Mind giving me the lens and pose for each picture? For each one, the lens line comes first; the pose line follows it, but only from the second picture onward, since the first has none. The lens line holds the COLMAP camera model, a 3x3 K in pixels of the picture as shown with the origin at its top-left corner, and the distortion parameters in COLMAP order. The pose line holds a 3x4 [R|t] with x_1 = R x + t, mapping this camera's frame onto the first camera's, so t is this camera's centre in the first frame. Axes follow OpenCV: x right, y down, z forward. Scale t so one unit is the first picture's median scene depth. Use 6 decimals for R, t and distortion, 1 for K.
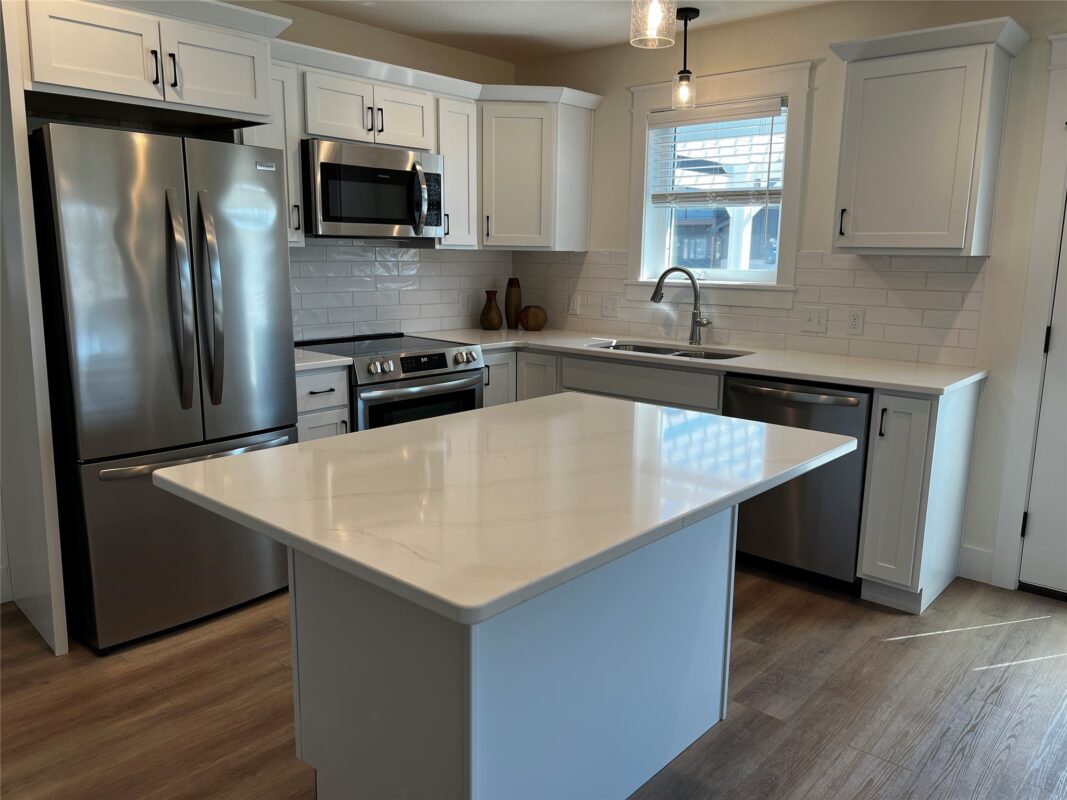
lens RADIAL K [[811.0, 0, 536.6], [0, 811.0, 407.2], [0, 0, 1]] dist [0.042306, -0.054828]
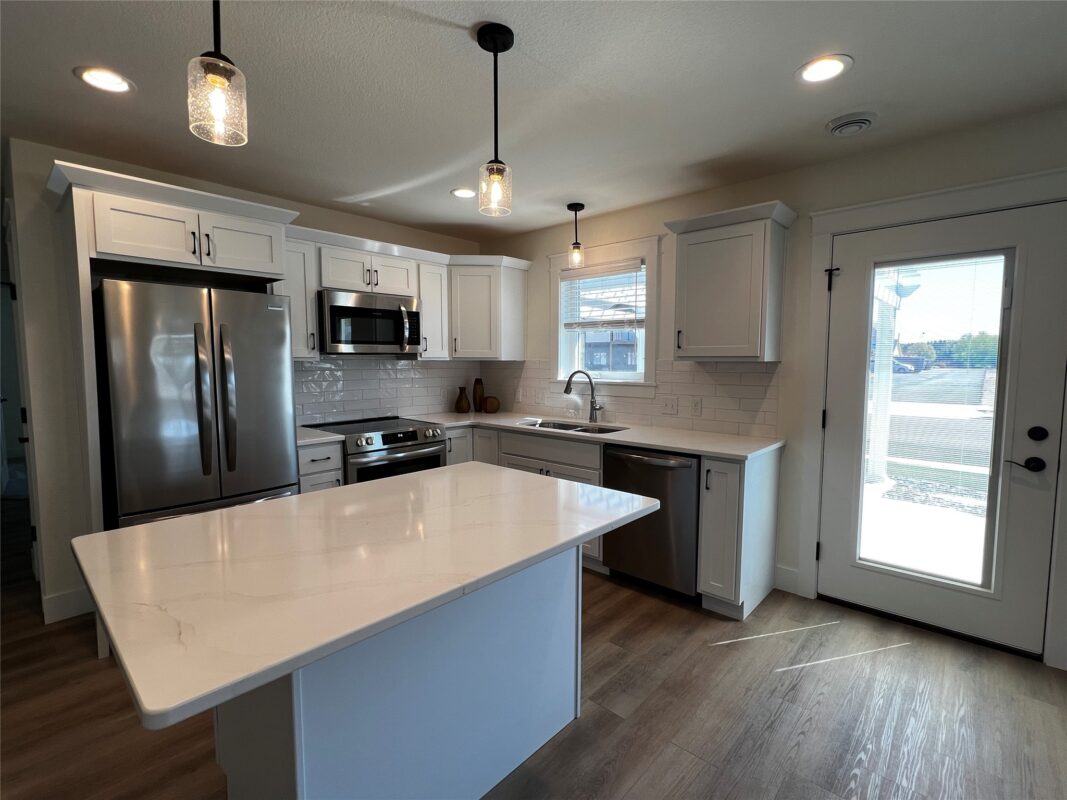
lens RADIAL K [[500.7, 0, 535.6], [0, 500.7, 403.2], [0, 0, 1]] dist [-0.005793, 0.001267]
pose [[0.999753, -0.010684, -0.019493, 0.137512], [0.008586, 0.994467, -0.104694, -0.022656], [0.020504, 0.104501, 0.994313, 0.119941]]
